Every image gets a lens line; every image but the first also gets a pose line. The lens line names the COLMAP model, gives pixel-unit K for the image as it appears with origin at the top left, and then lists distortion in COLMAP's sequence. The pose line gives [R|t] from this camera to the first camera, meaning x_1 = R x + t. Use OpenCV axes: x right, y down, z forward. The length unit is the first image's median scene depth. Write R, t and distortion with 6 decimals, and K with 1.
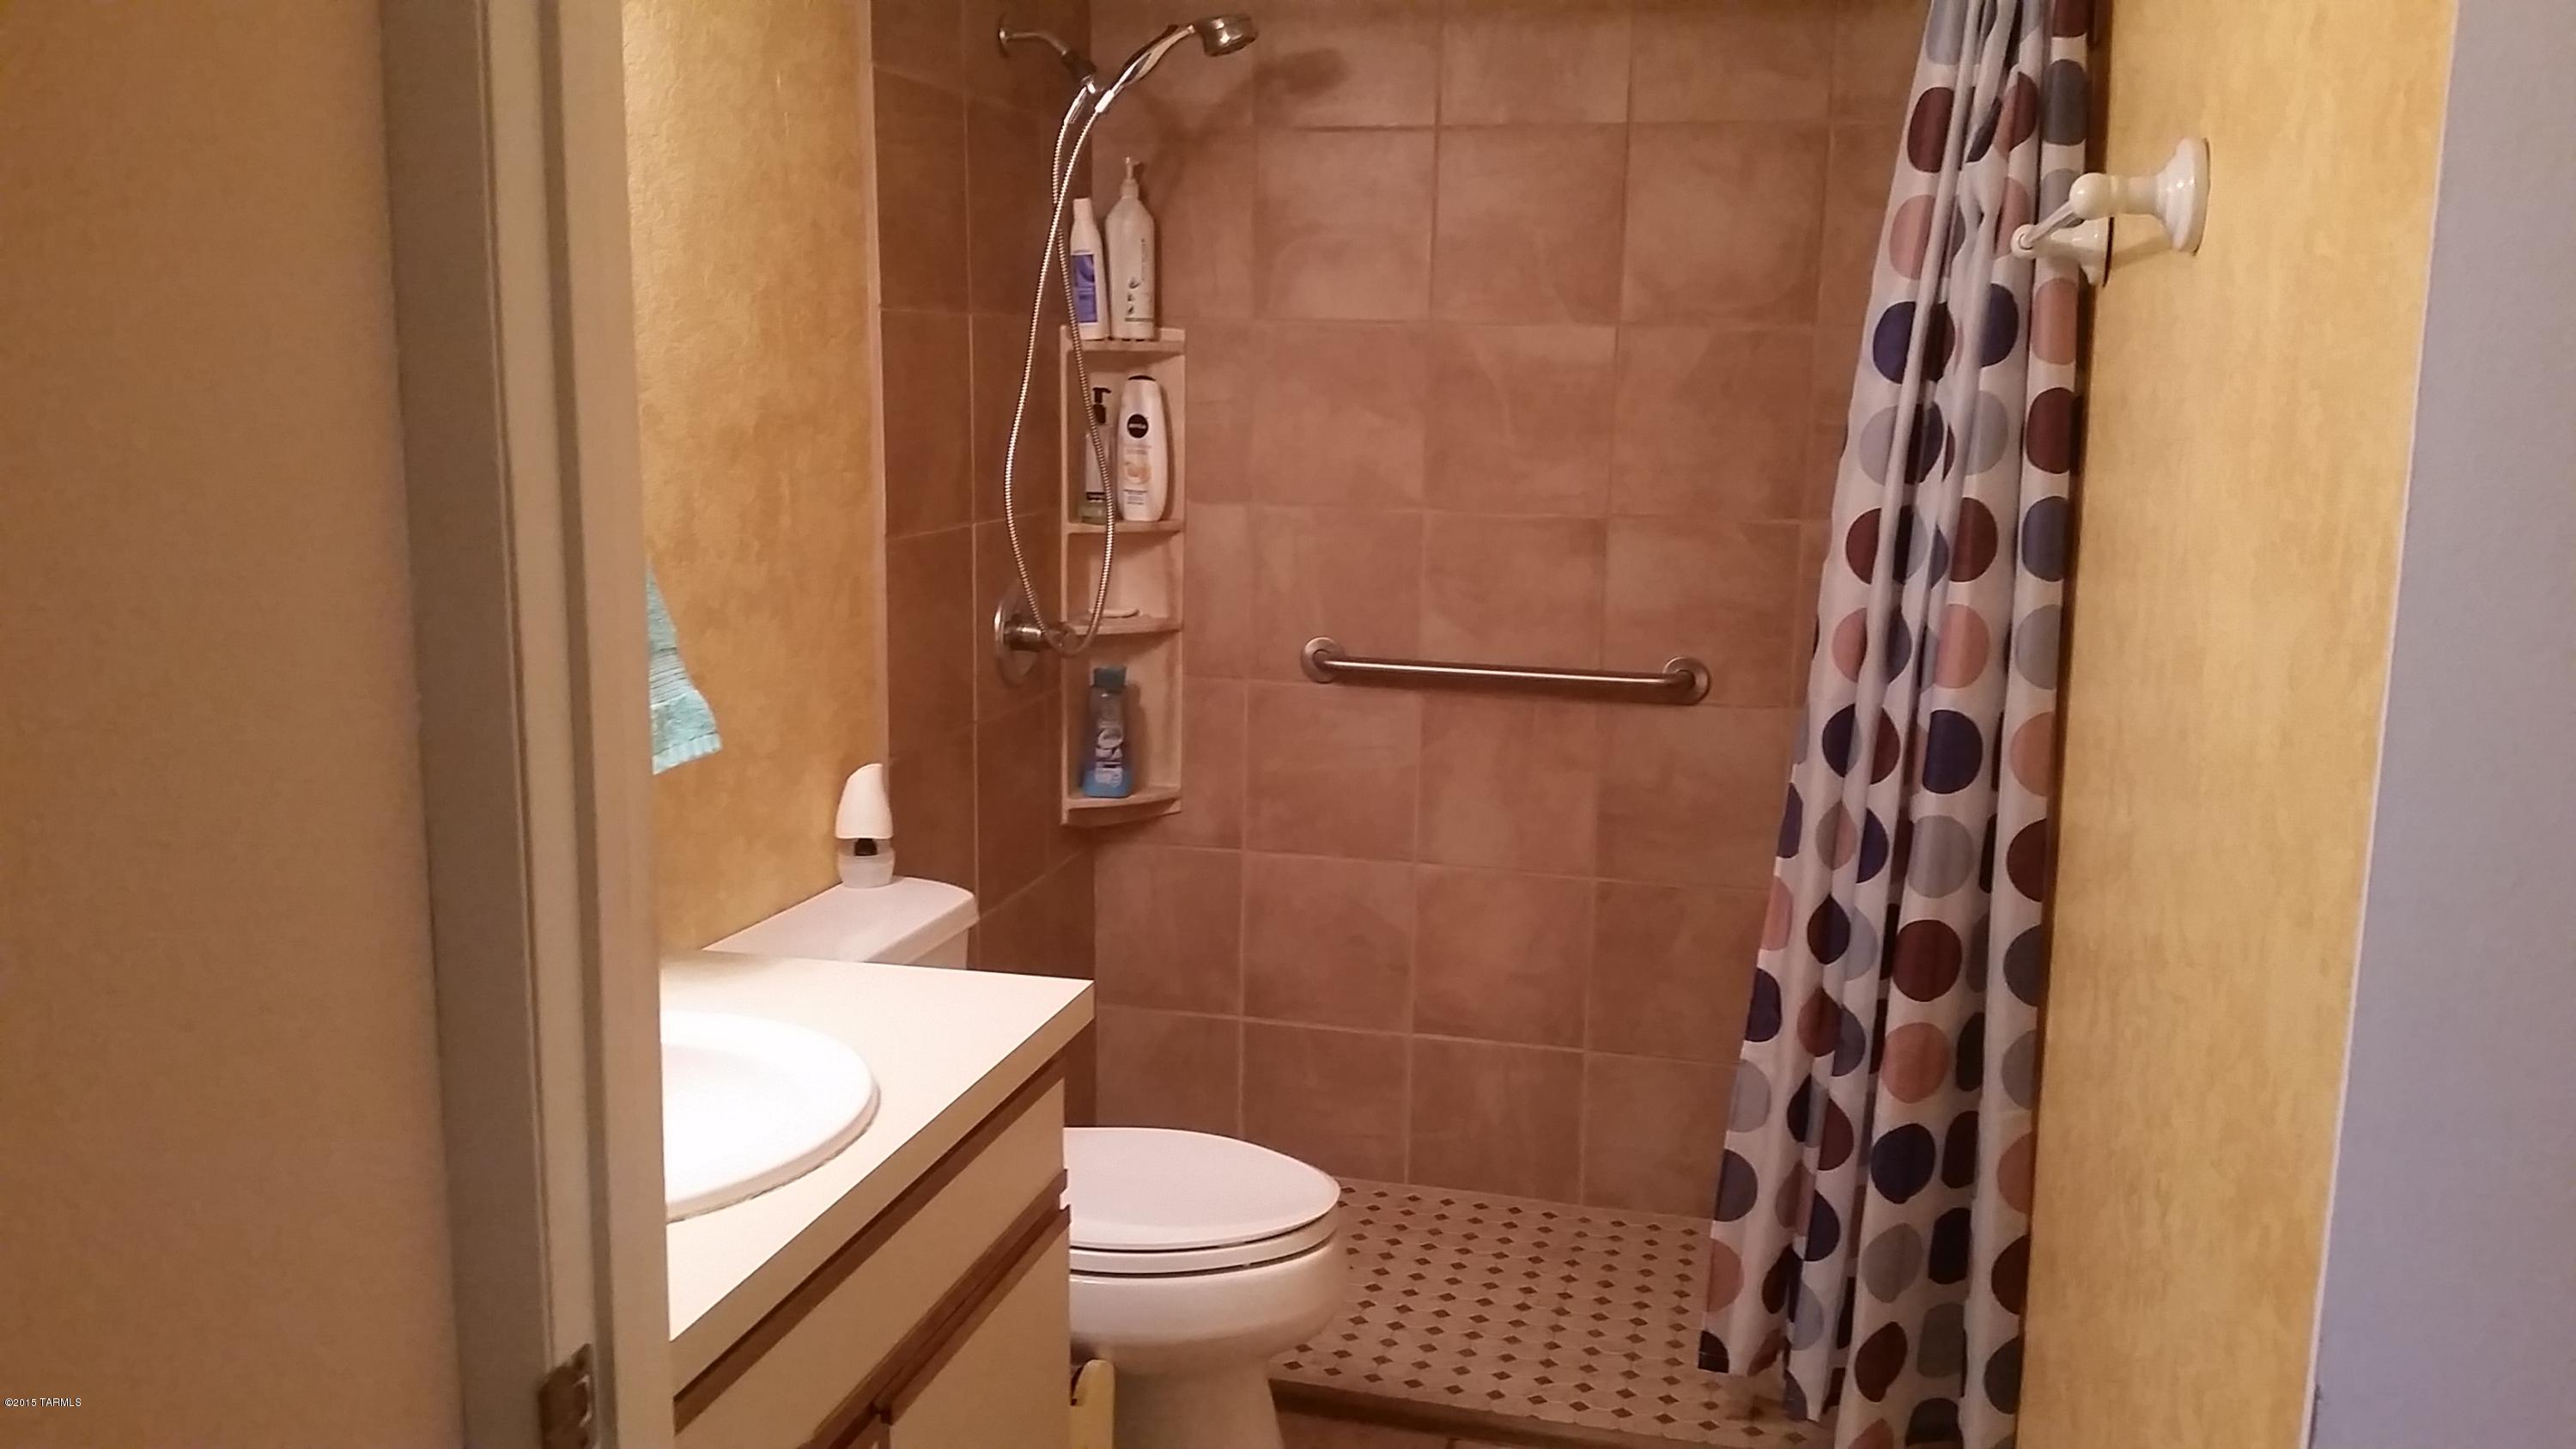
lens RADIAL K [[2136.7, 0, 1296.0], [0, 2136.7, 741.8], [0, 0, 1]] dist [0.140784, -0.327957]
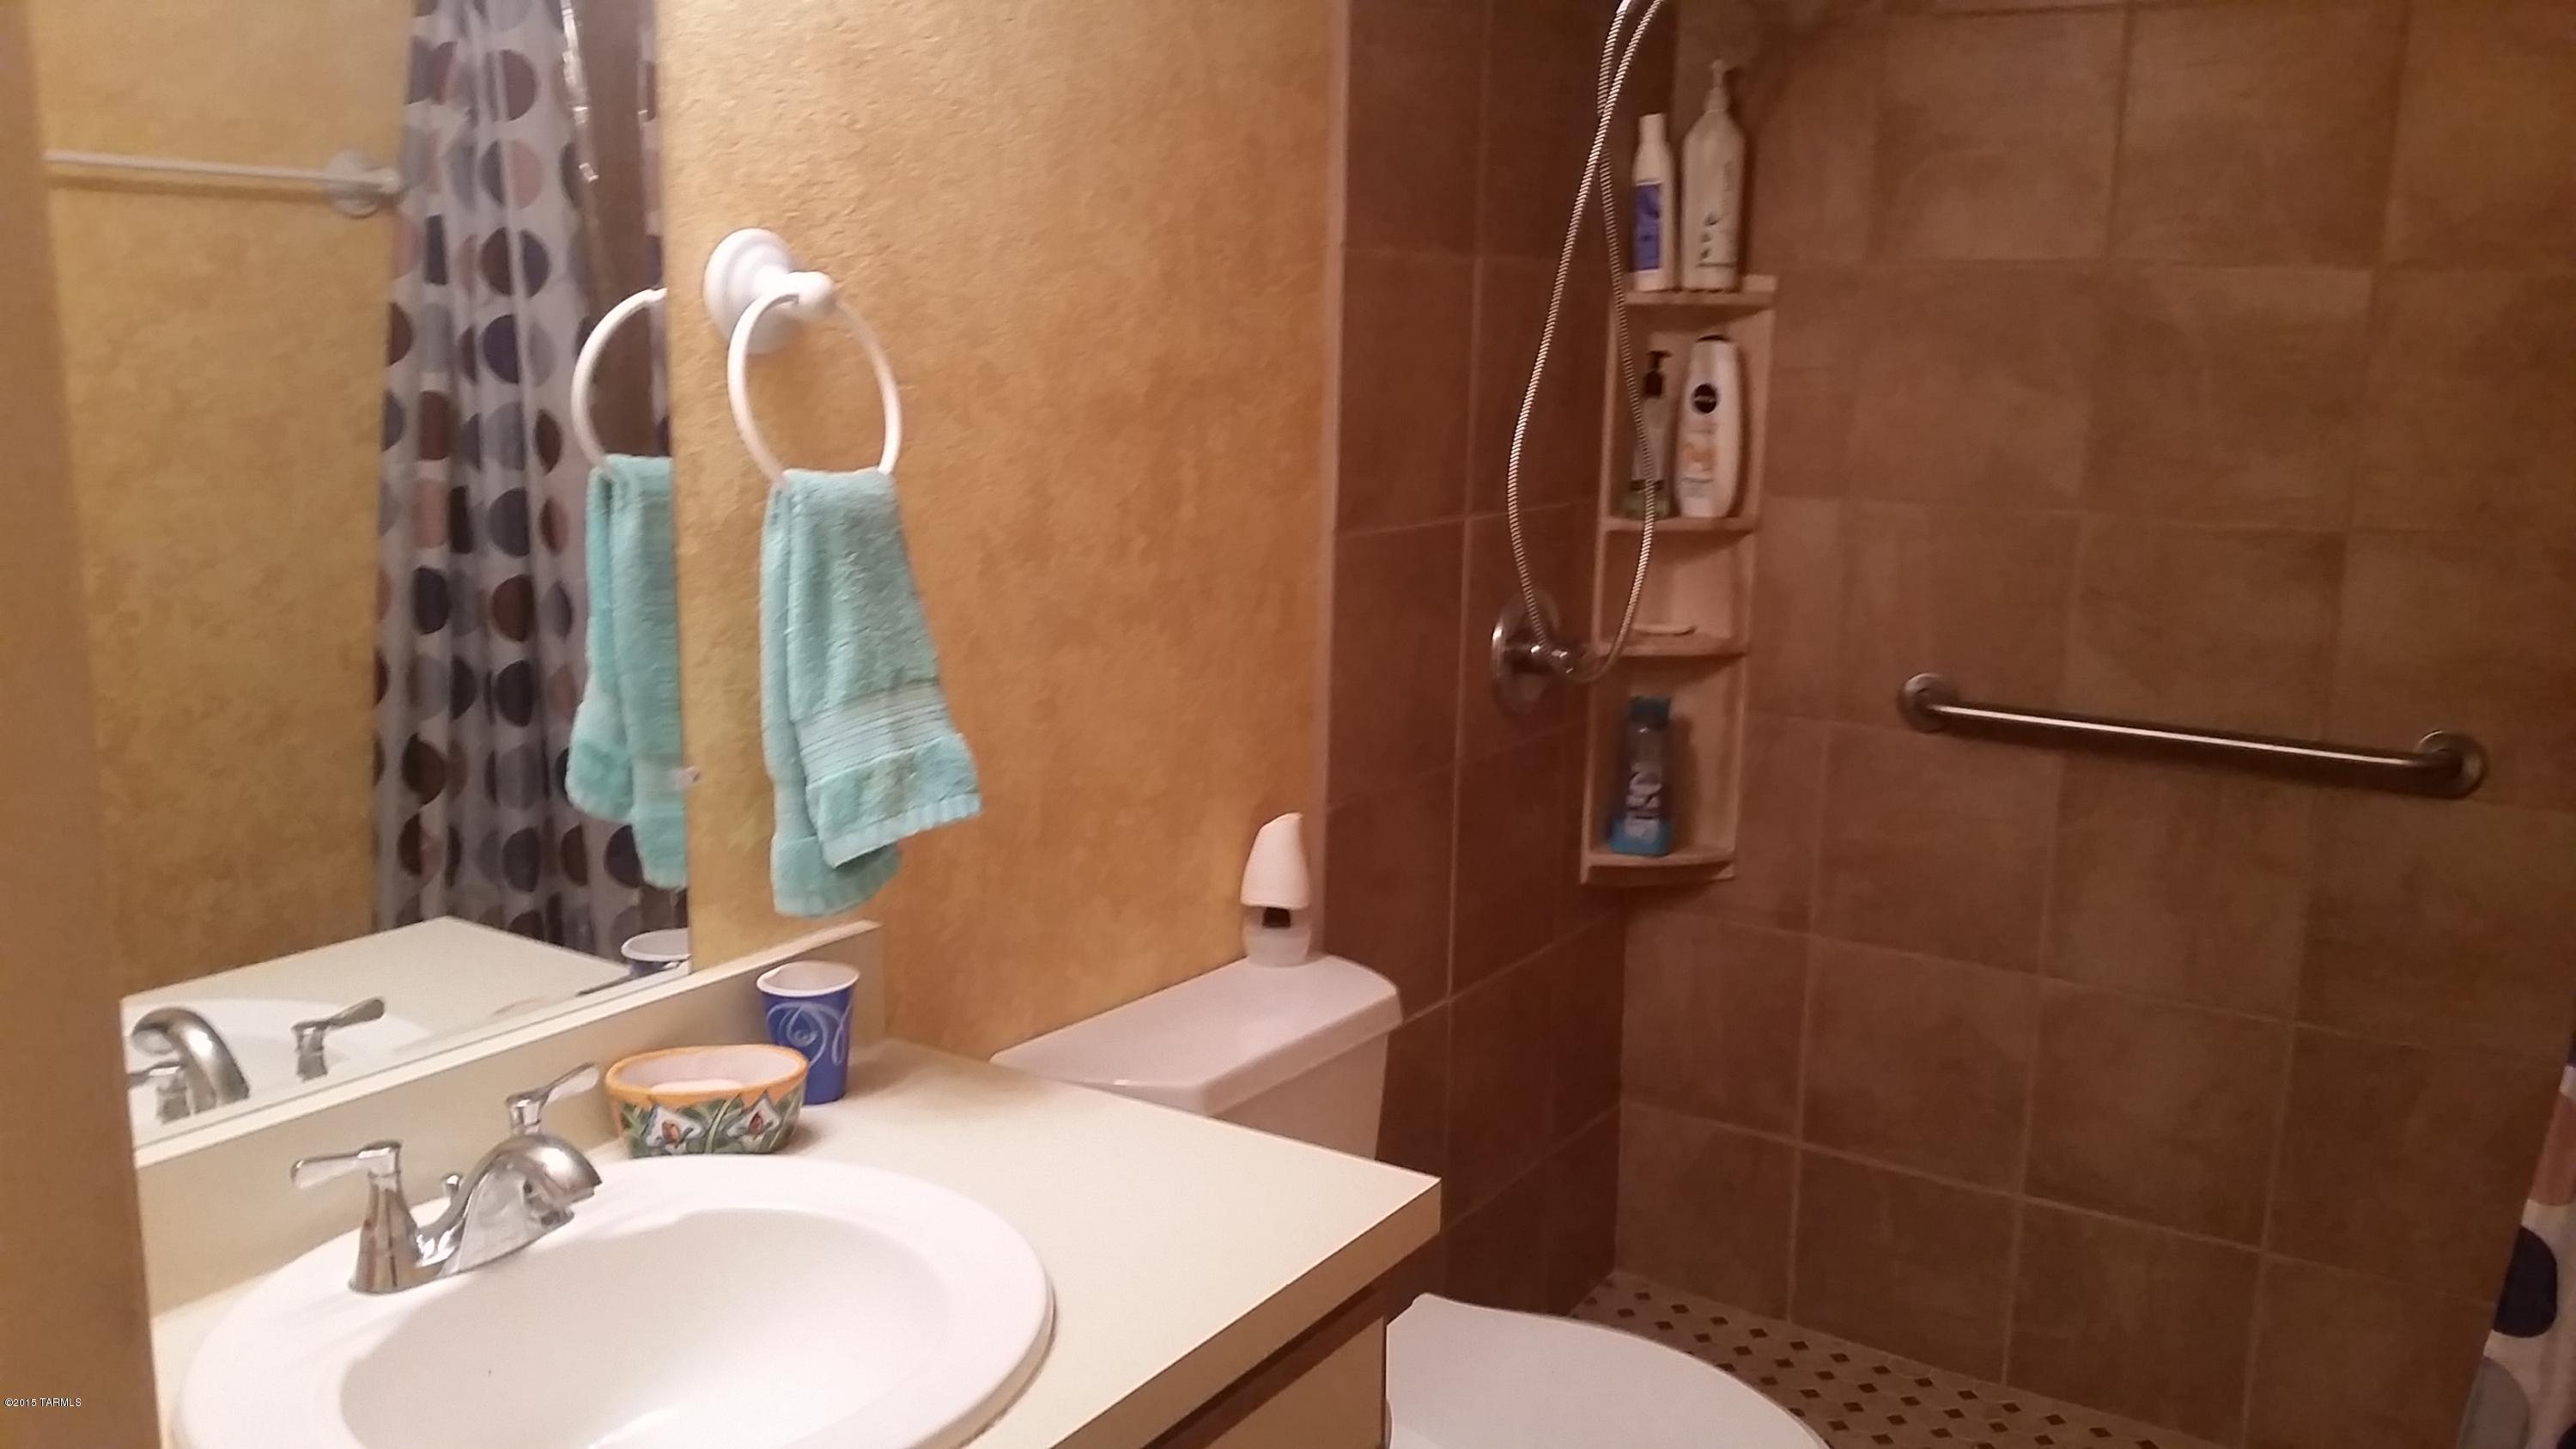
lens RADIAL K [[2136.7, 0, 1296.0], [0, 2136.7, 741.8], [0, 0, 1]] dist [0.140784, -0.327957]
pose [[0.944953, 0.064978, -0.320690, 0.048437], [-0.061461, 0.997887, 0.021089, -0.026954], [0.321383, -0.000218, 0.946949, 0.190341]]
